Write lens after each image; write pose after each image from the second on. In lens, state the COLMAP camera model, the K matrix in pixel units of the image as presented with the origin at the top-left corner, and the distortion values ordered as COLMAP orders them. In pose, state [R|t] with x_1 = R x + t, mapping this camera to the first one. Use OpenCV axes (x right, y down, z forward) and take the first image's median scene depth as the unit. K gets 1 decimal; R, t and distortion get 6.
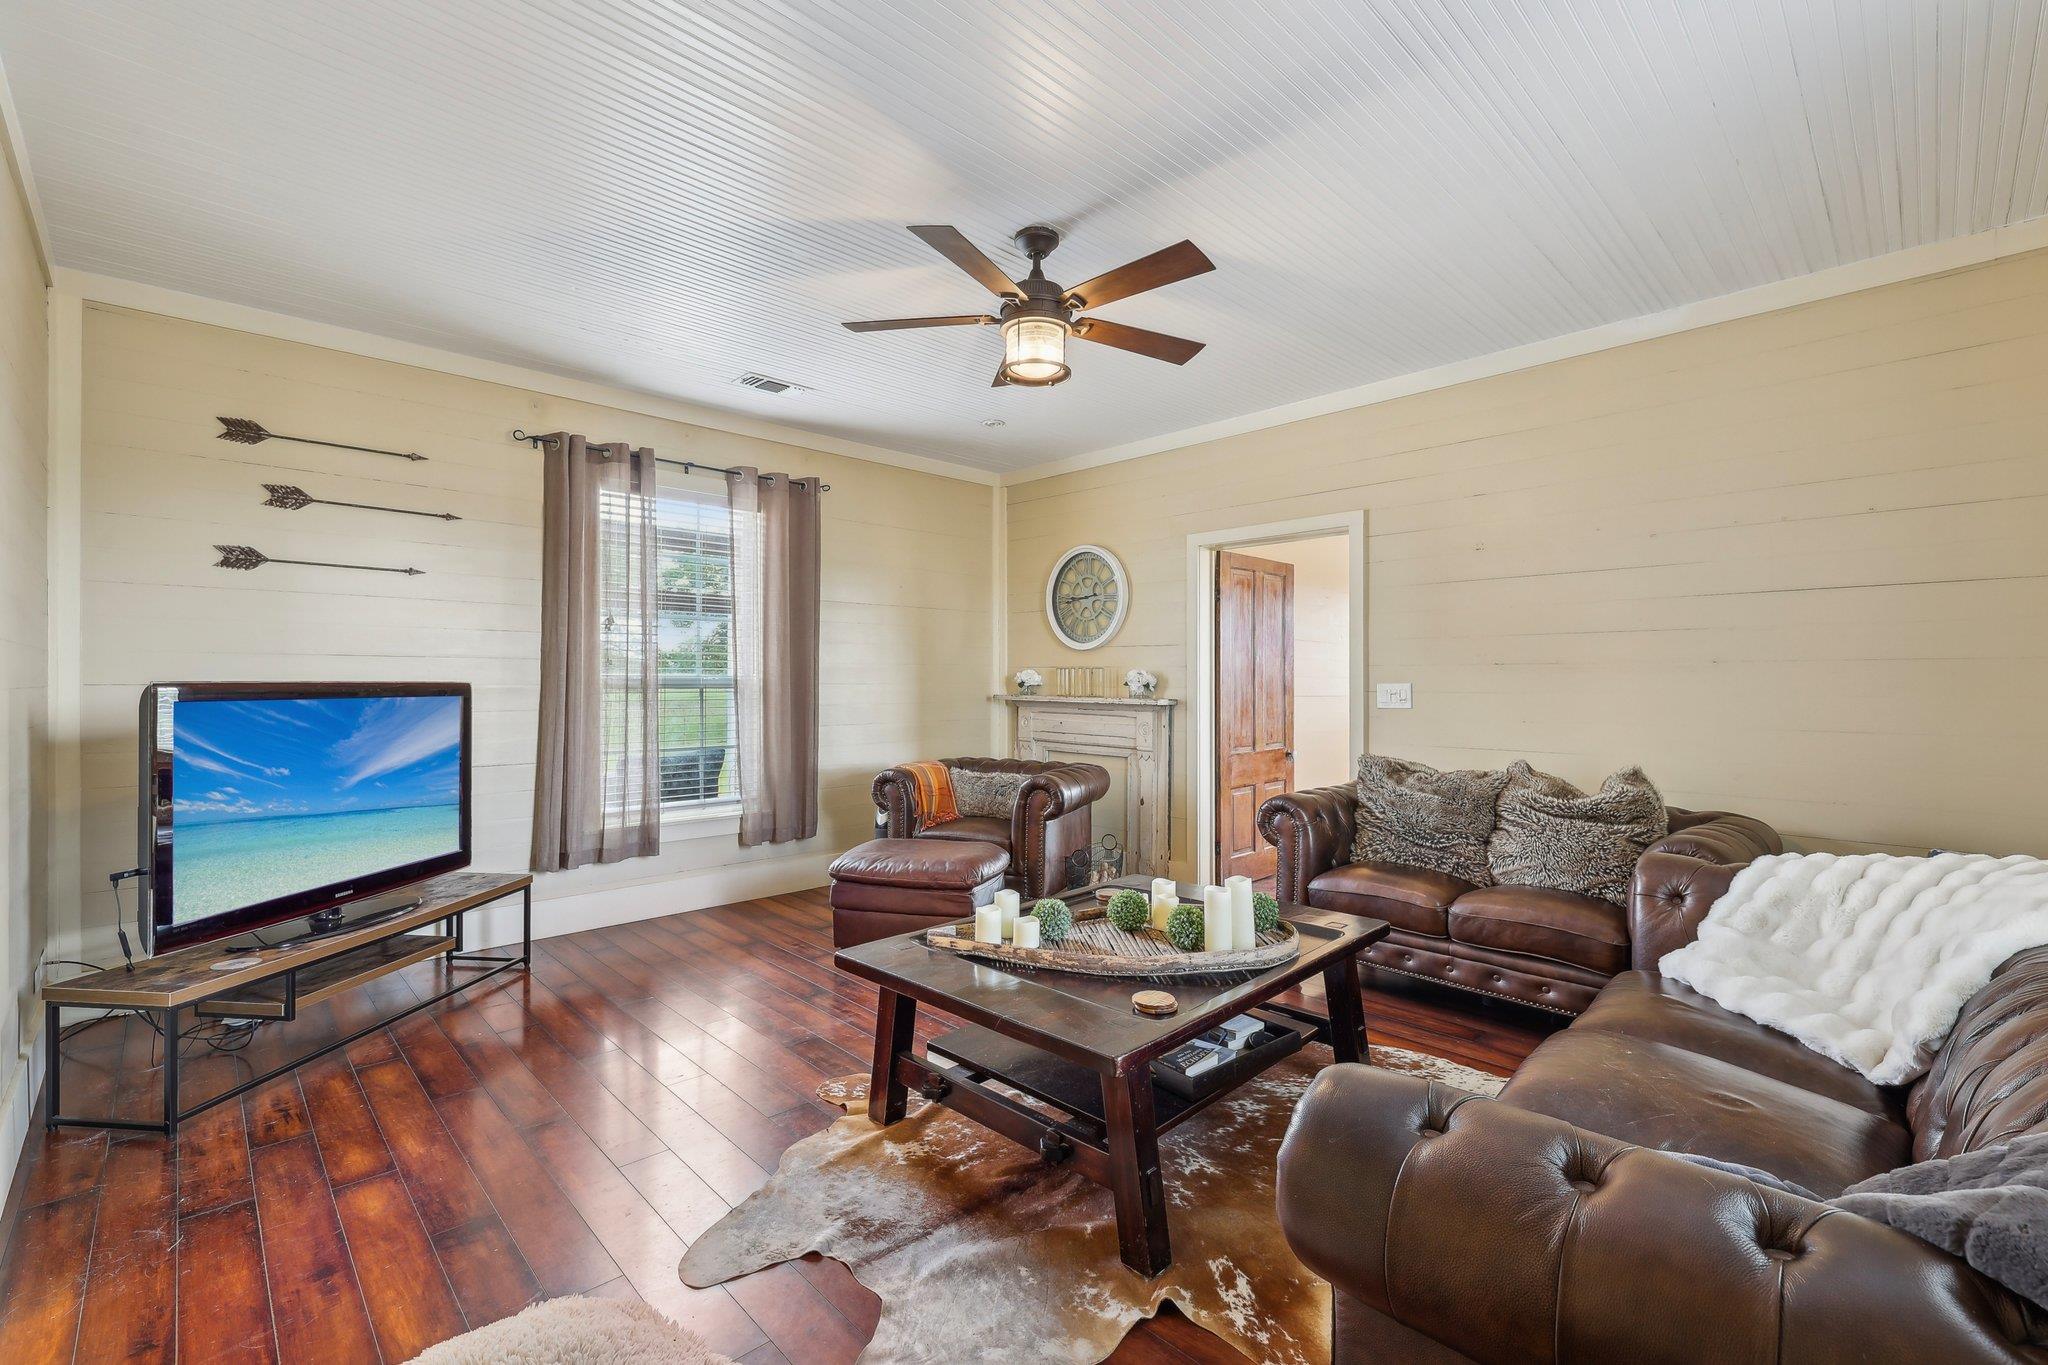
lens RADIAL K [[870.5, 0, 1024.0], [0, 870.5, 683.2], [0, 0, 1]] dist [0.000614, 0.000197]
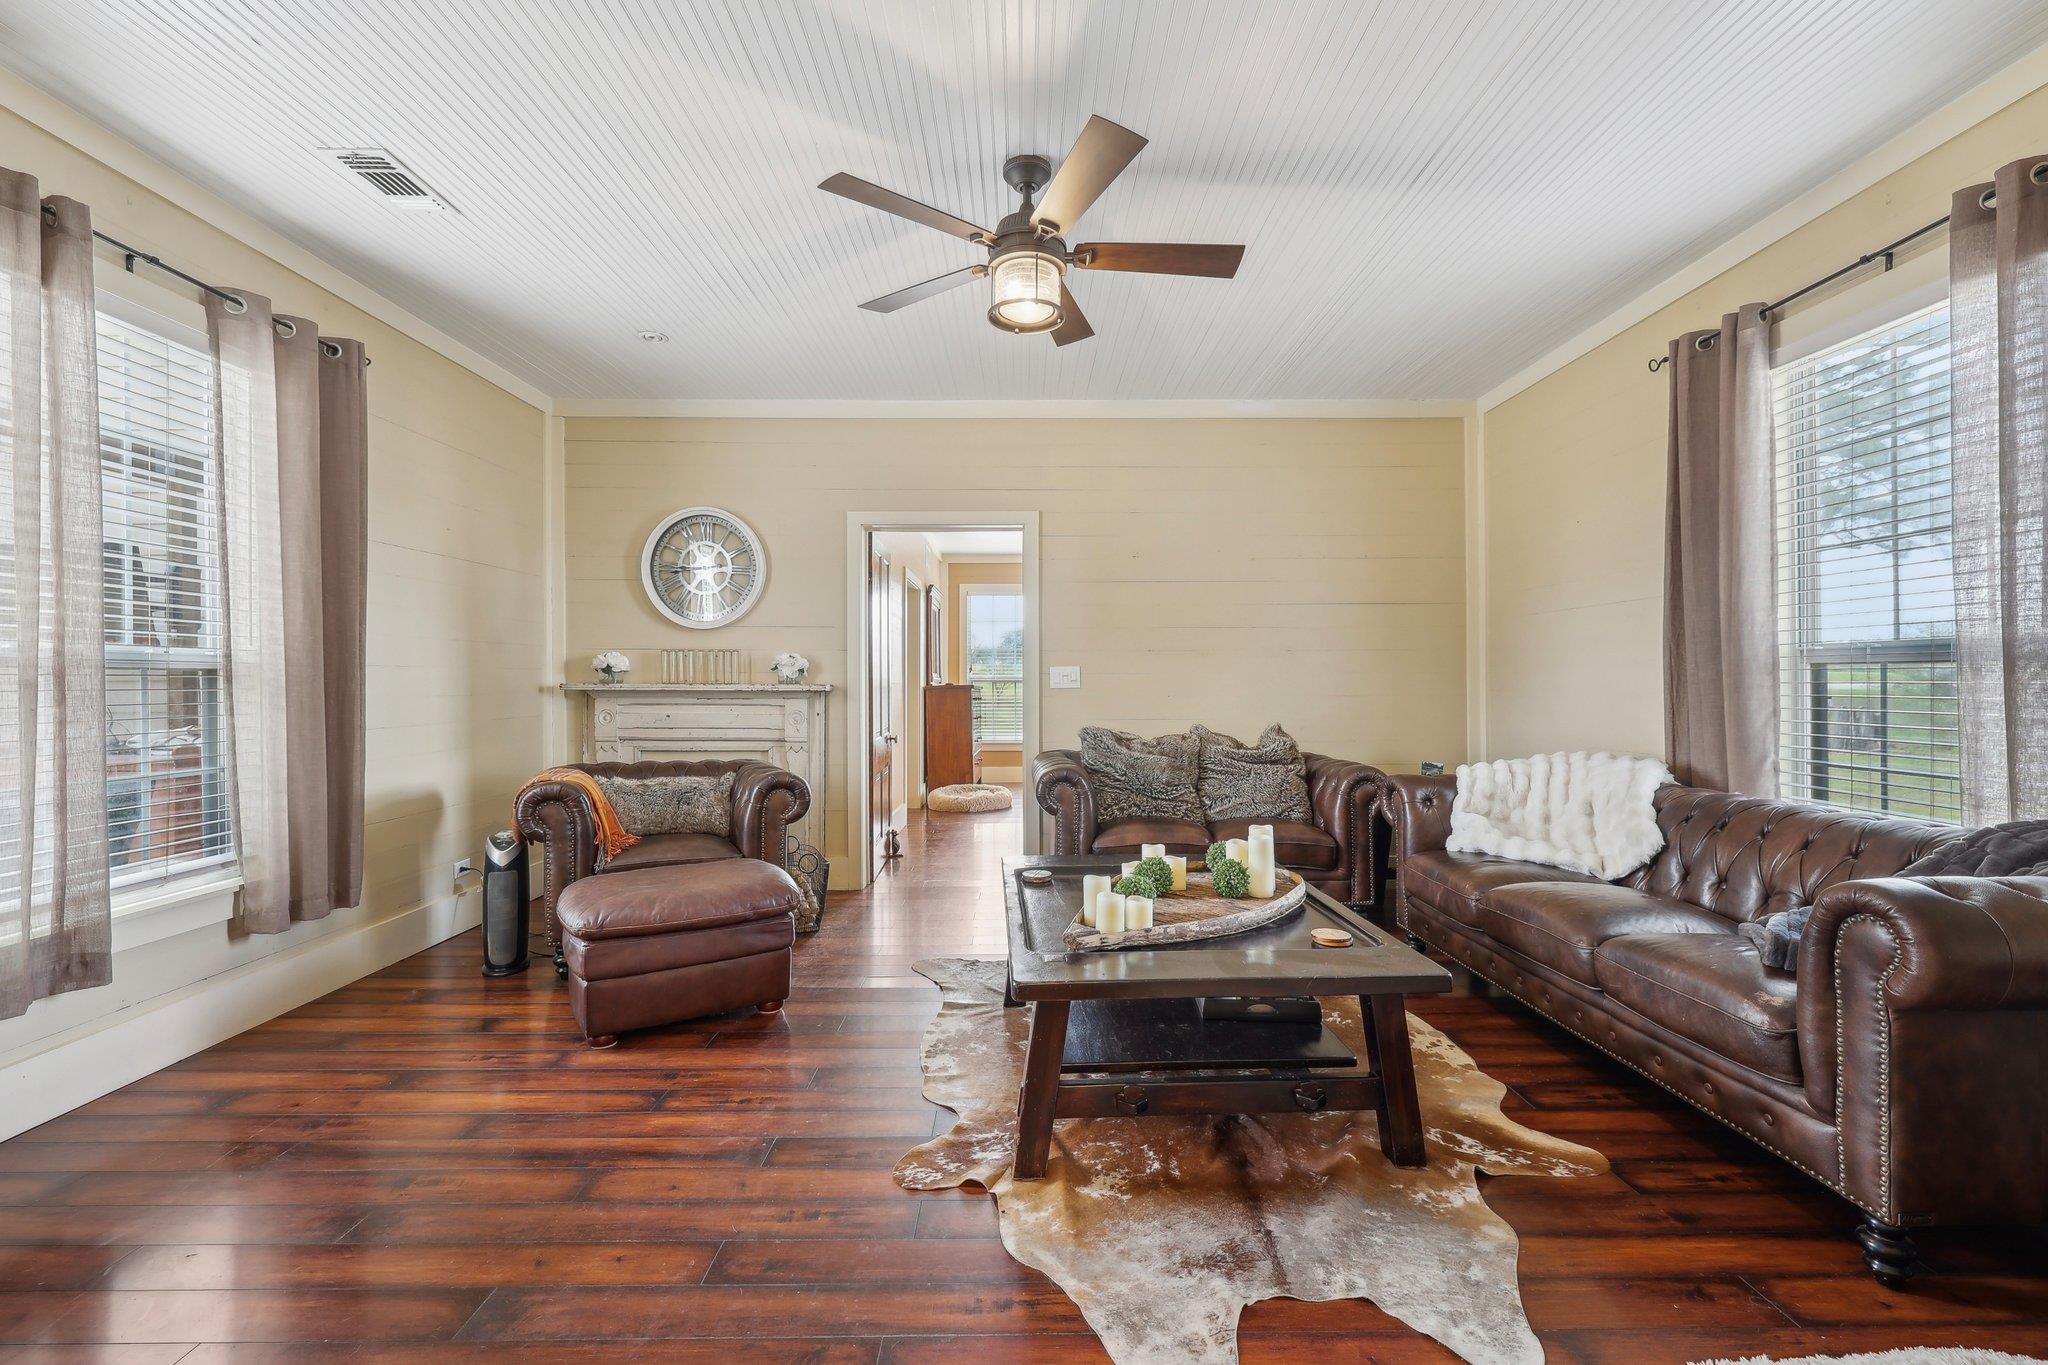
lens RADIAL K [[866.3, 0, 1024.0], [0, 866.3, 682.5], [0, 0, 1]] dist [-0.000963, -0.000311]
pose [[0.693267, -0.004959, 0.720663, -0.412678], [0.005353, 0.999984, 0.001732, 0.018057], [-0.720661, 0.002657, 0.693283, 0.236087]]
